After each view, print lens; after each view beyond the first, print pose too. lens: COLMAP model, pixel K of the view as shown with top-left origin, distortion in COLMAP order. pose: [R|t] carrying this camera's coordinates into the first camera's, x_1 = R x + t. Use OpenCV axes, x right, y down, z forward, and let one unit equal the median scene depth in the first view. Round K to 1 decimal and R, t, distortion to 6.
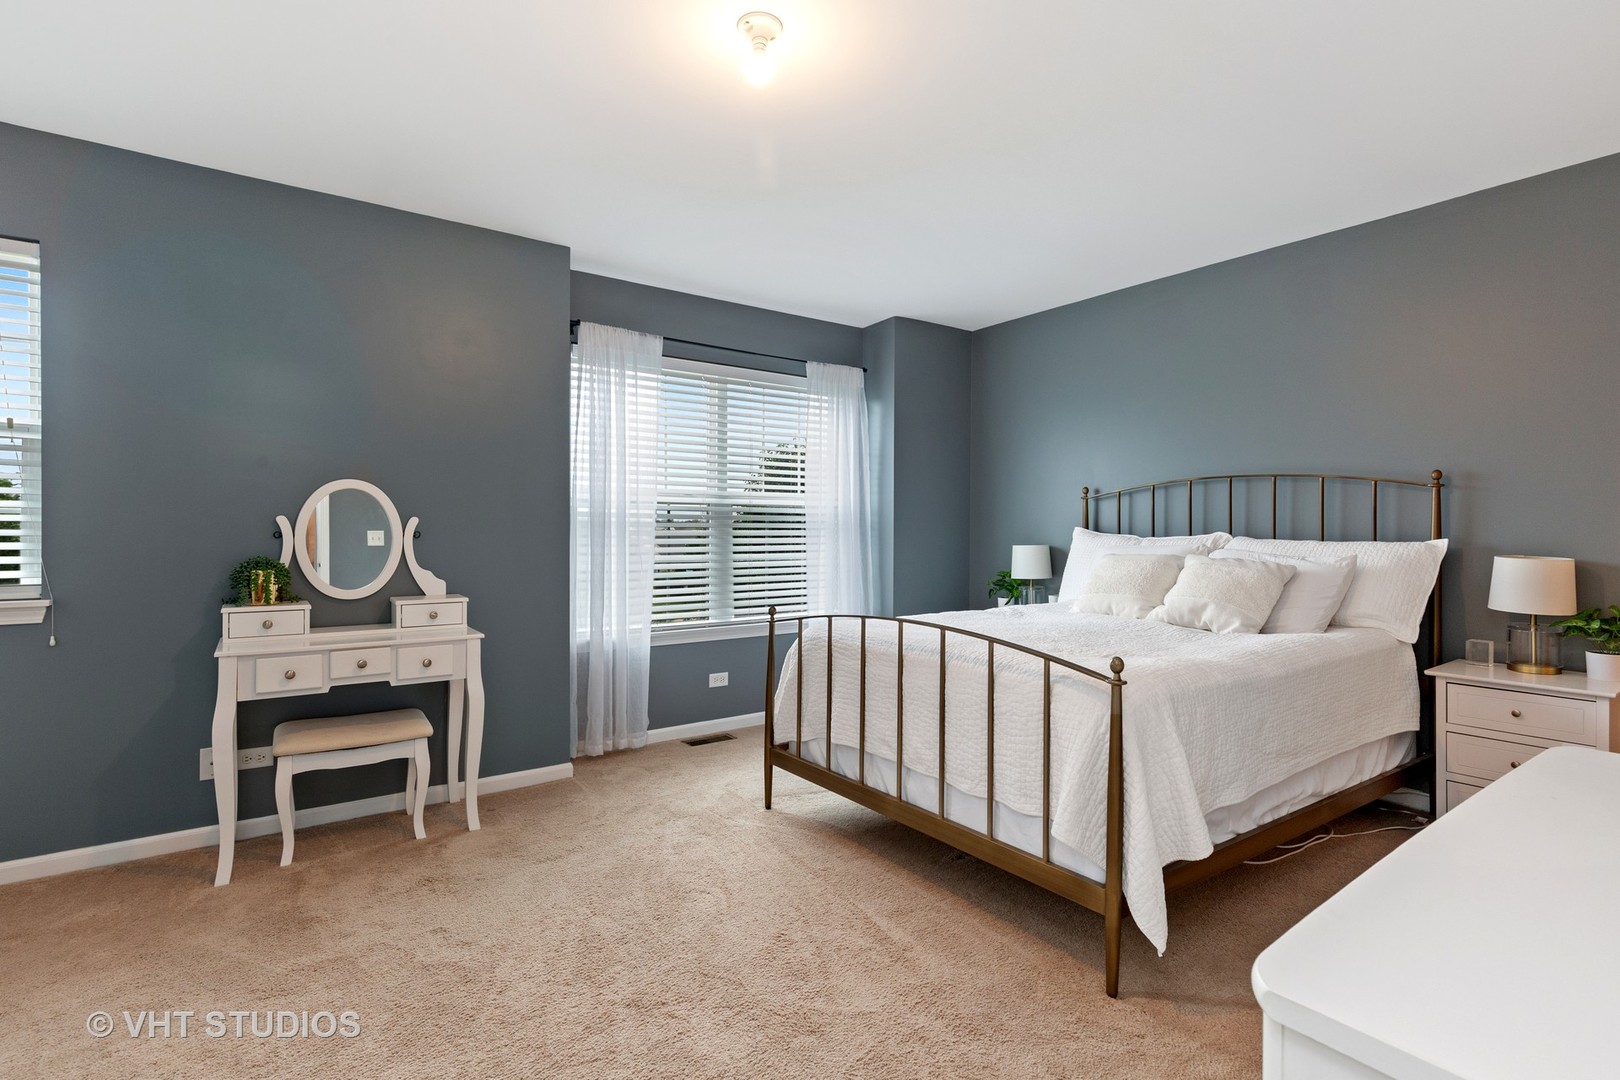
lens RADIAL K [[743.9, 0, 768.5], [0, 743.9, 535.4], [0, 0, 1]] dist [0.006509, -0.002263]
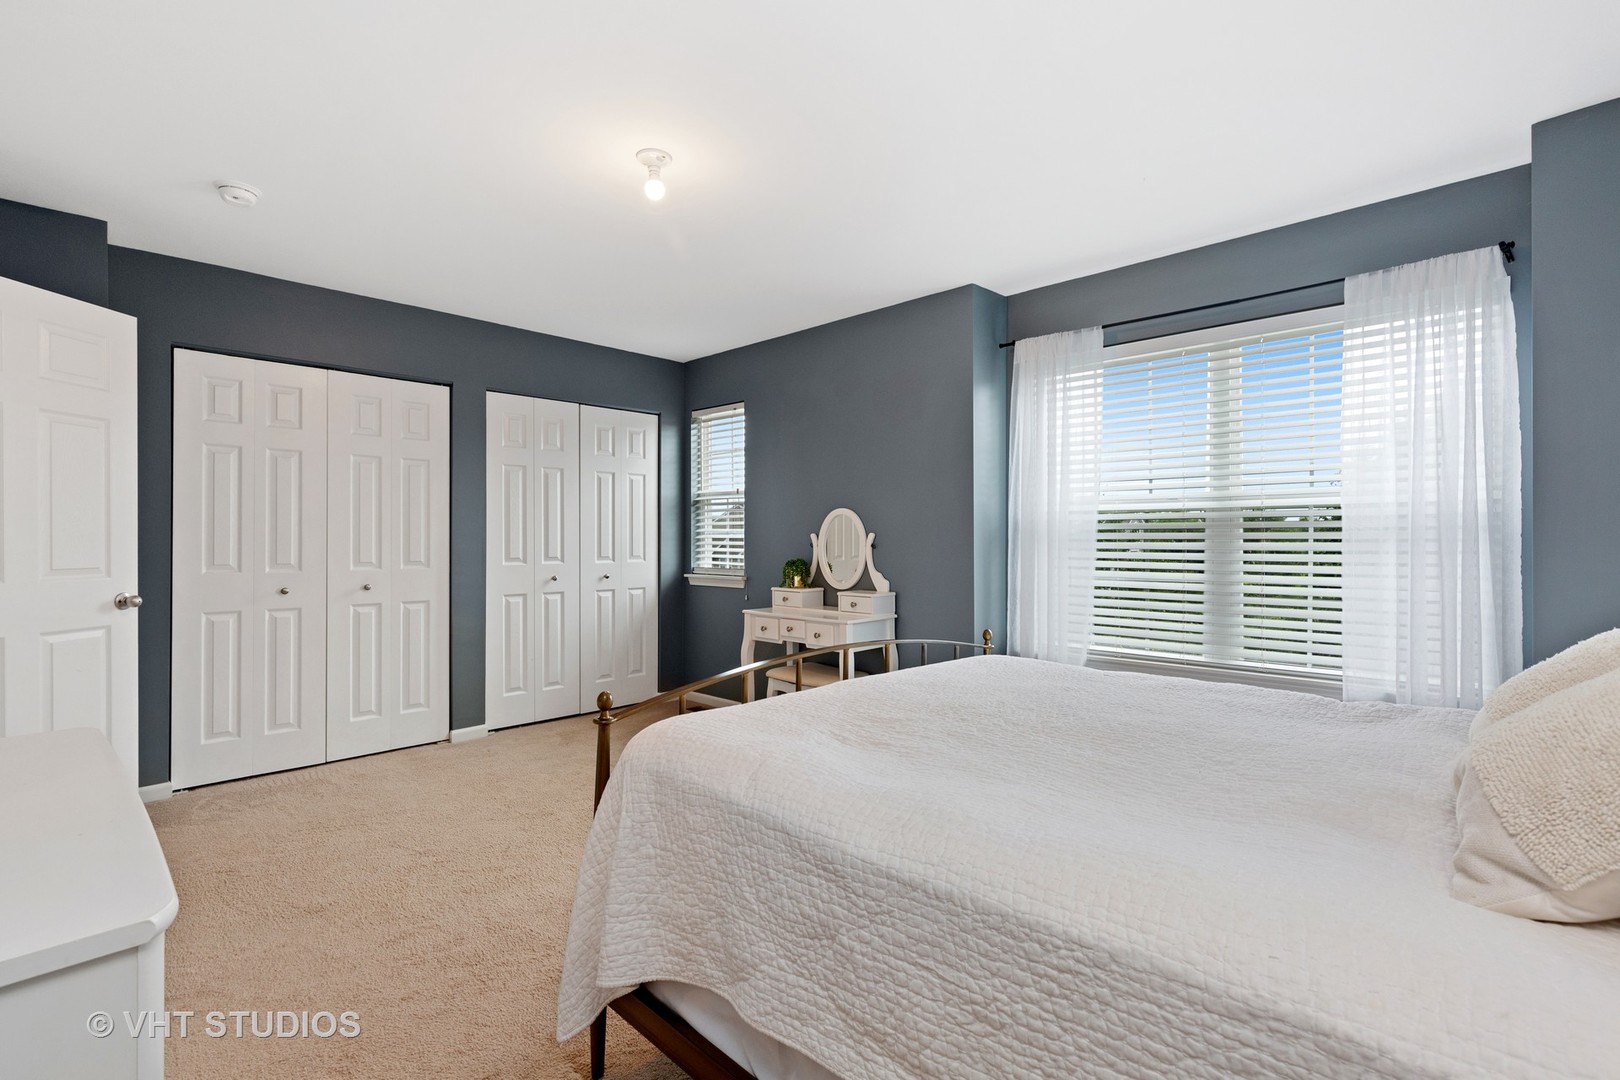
lens RADIAL K [[743.9, 0, 805.6], [0, 743.9, 536.7], [0, 0, 1]] dist [0.006509, -0.002263]
pose [[0.214992, -0.005784, -0.976599, 0.830978], [-0.005623, 0.999959, -0.007160, -0.007120], [0.976600, 0.007031, 0.214951, 0.589213]]
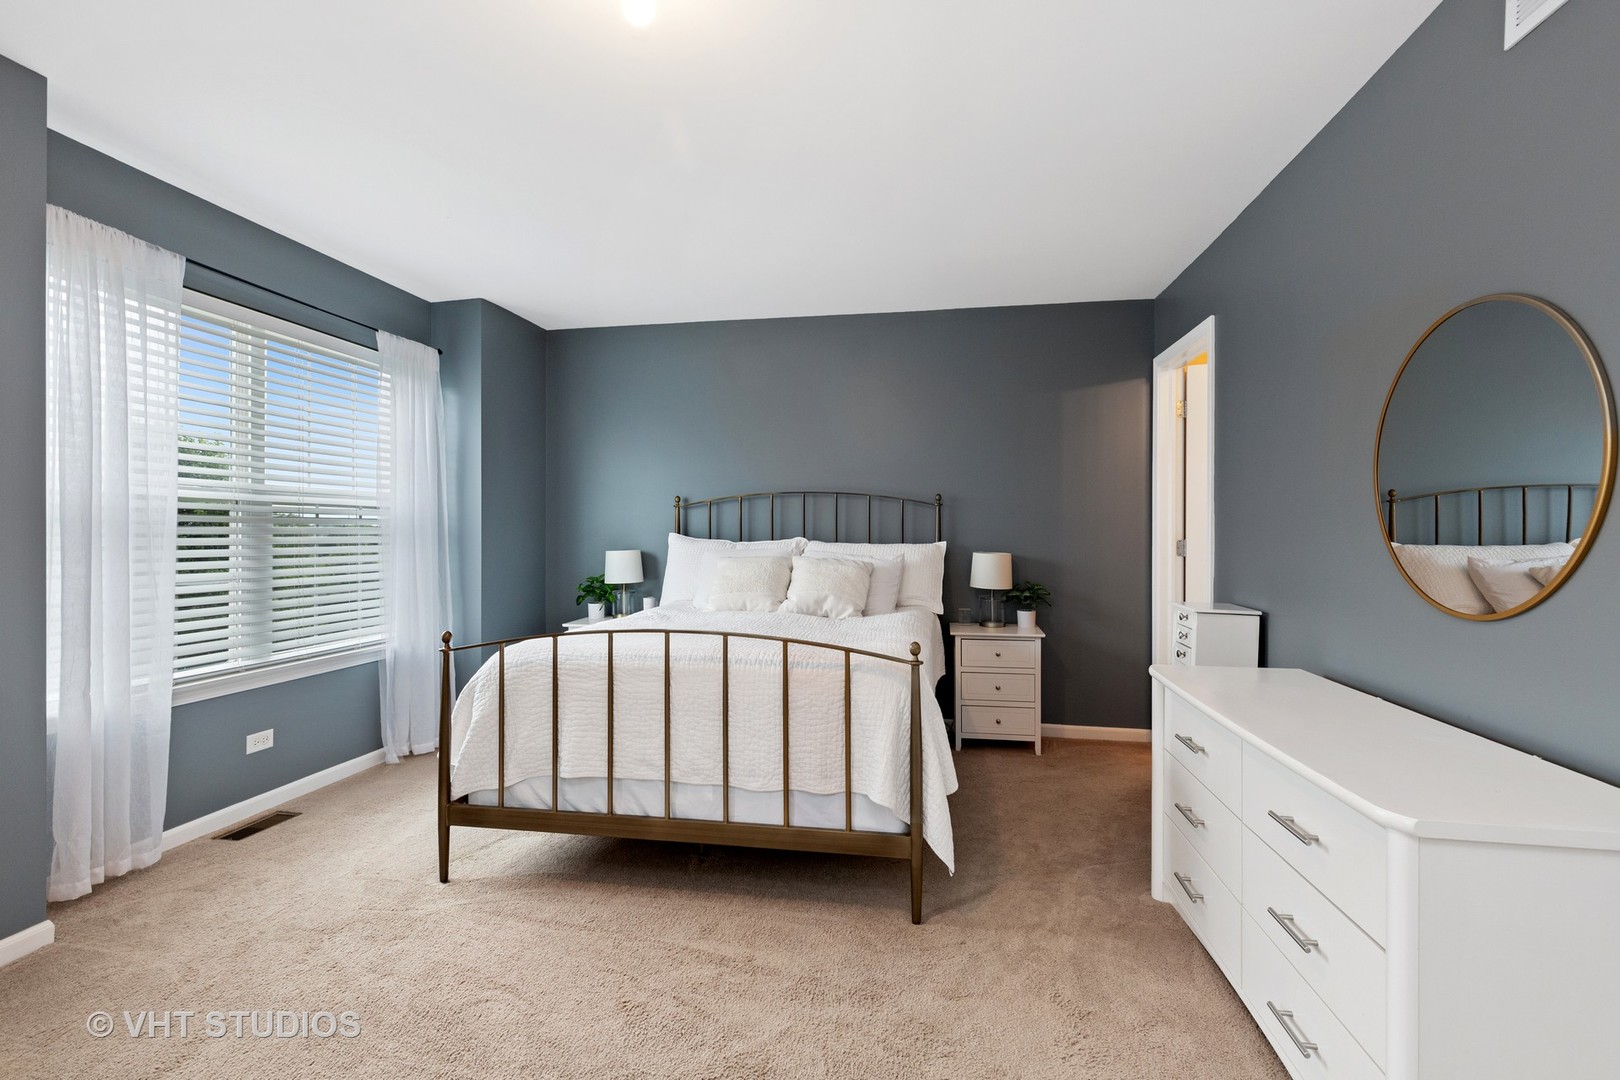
lens RADIAL K [[743.9, 0, 779.2], [0, 743.9, 531.9], [0, 0, 1]] dist [0.006509, -0.002263]
pose [[0.716549, 0.000225, 0.697536, -0.293049], [0.007005, 0.999947, -0.007519, -0.004466], [-0.697501, 0.010274, 0.716510, 0.155306]]
